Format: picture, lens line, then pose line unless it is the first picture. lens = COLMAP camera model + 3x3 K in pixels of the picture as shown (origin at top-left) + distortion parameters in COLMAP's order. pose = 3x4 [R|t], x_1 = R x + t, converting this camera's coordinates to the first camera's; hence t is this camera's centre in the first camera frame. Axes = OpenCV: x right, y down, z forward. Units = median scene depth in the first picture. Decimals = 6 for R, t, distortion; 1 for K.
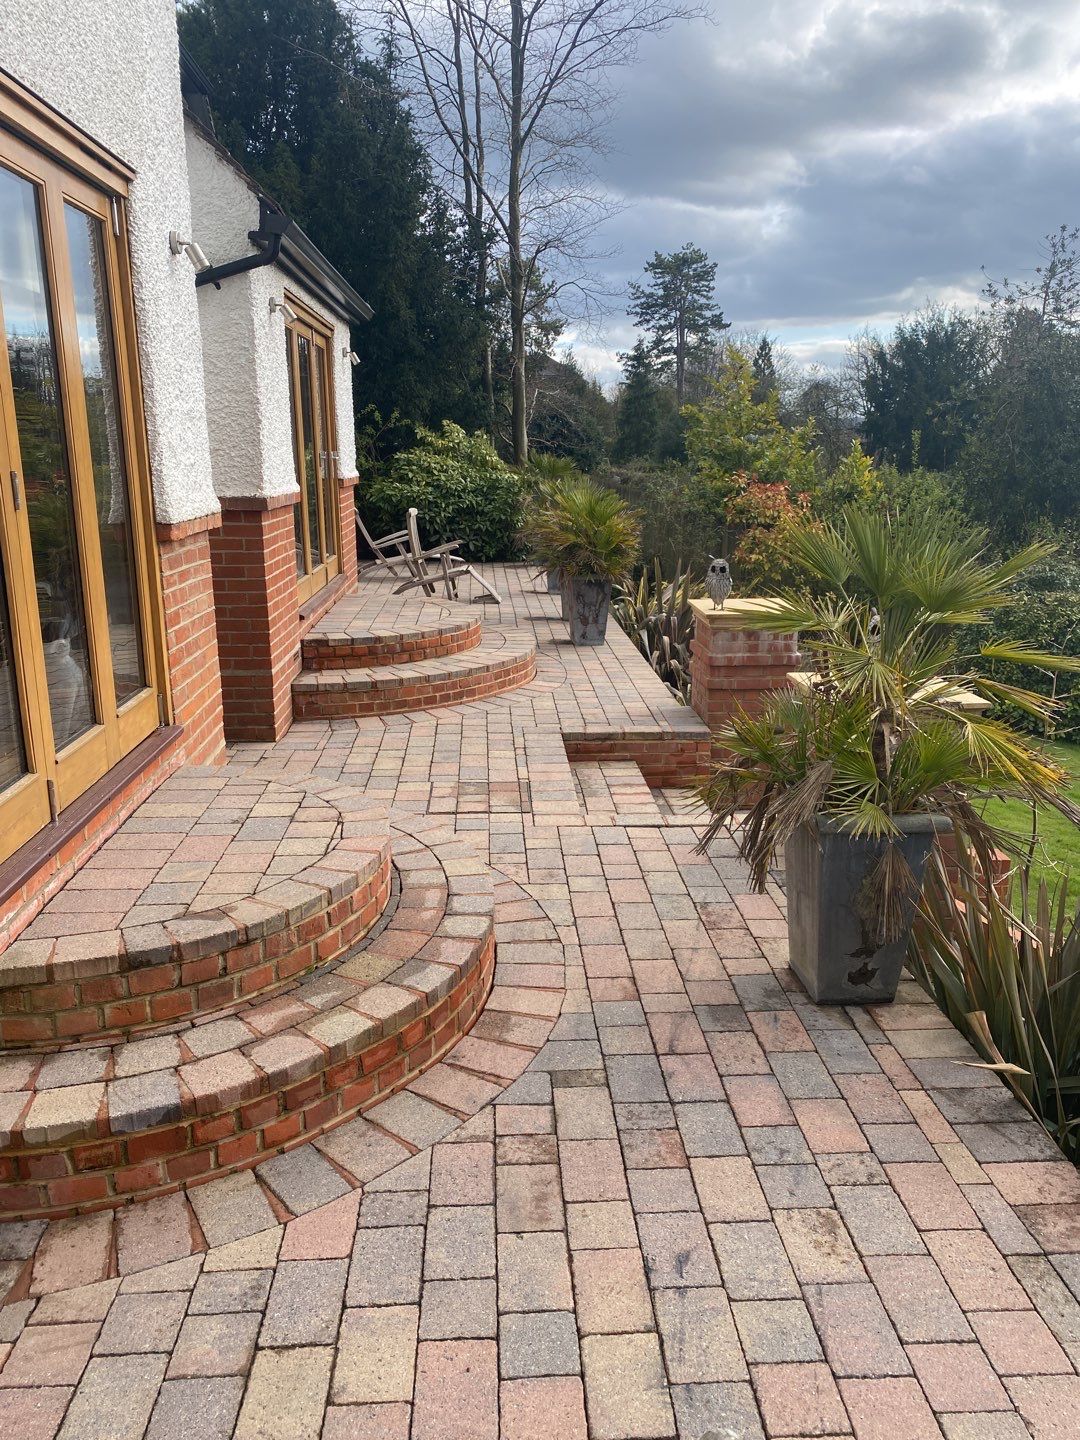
lens RADIAL K [[1088.0, 0, 545.7], [0, 1088.0, 723.9], [0, 0, 1]] dist [0.019495, -0.007279]
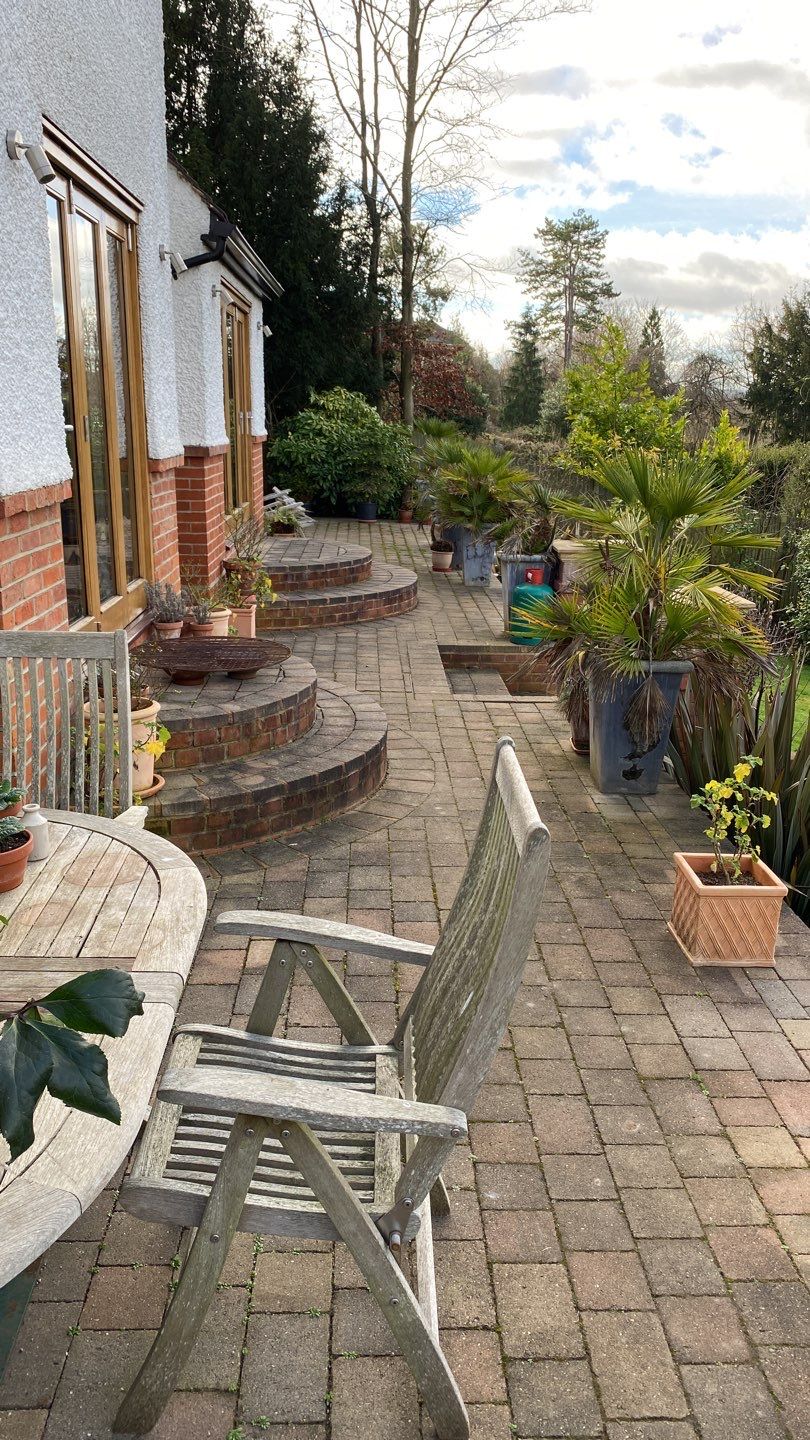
lens RADIAL K [[1093.0, 0, 397.7], [0, 1093.0, 721.6], [0, 0, 1]] dist [0.054002, -0.069832]
pose [[0.999423, 0.024906, -0.023084, -0.000010], [-0.024342, 0.999406, 0.024386, 0.025090], [0.023678, -0.023810, 0.999436, -0.092158]]
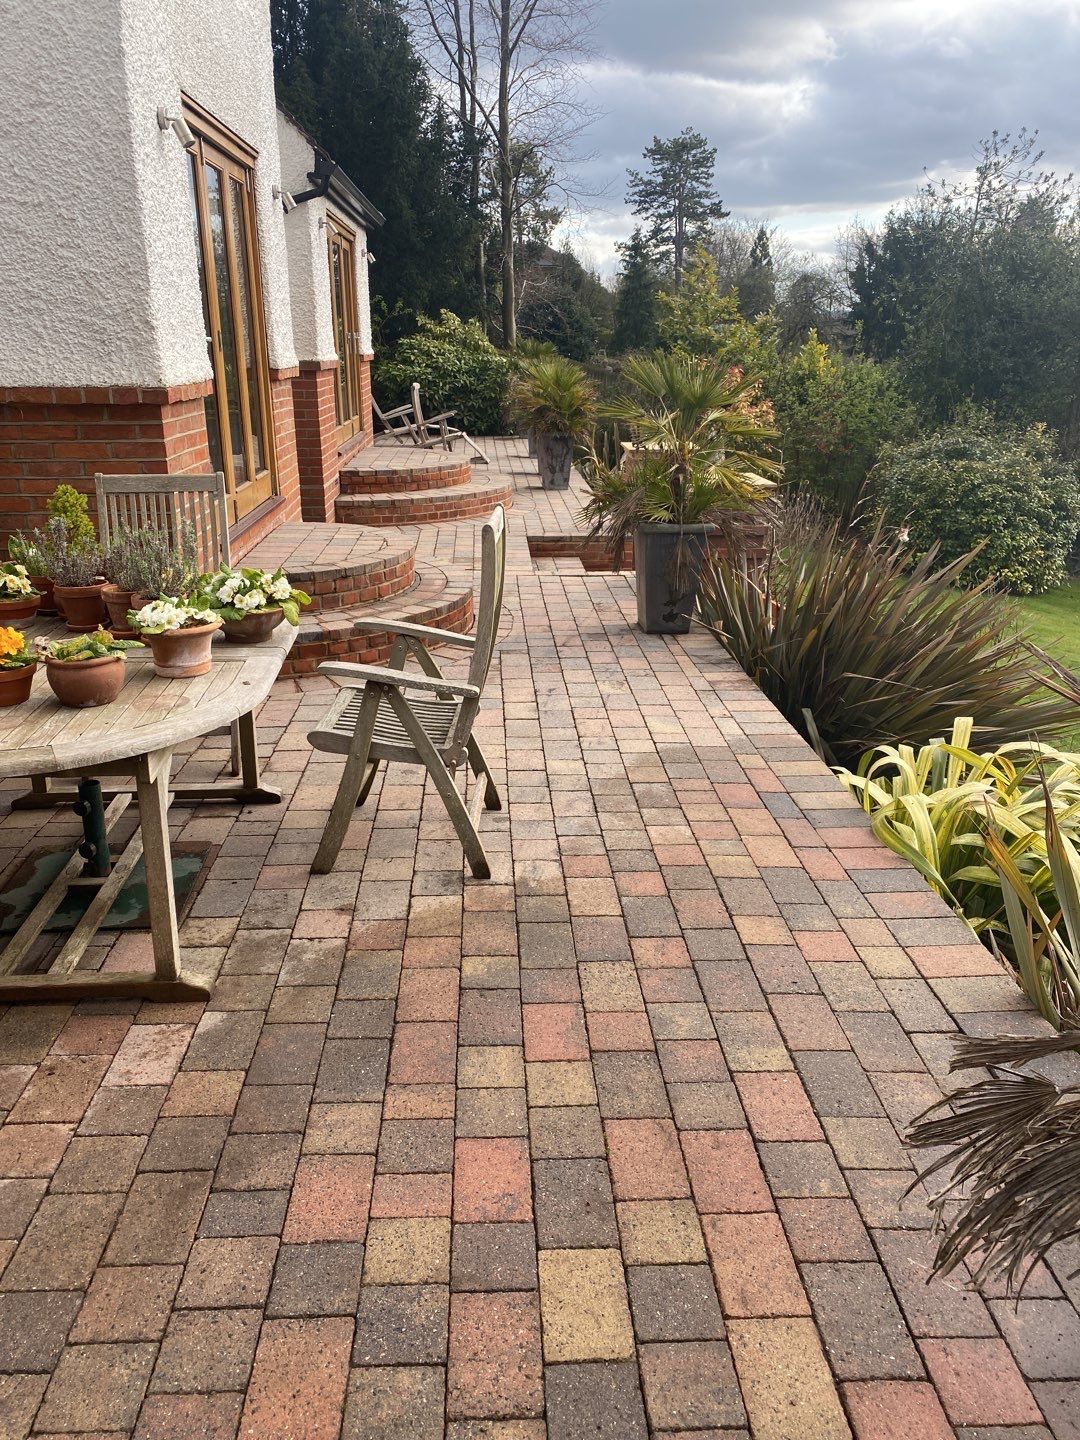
lens RADIAL K [[1091.9, 0, 544.4], [0, 1091.9, 700.9], [0, 0, 1]] dist [0.033007, 0.002423]
pose [[0.999994, 0.003469, -0.000324, 0.015043], [-0.003438, 0.997618, 0.068888, 0.047852], [0.000563, -0.068886, 0.997624, -0.164739]]
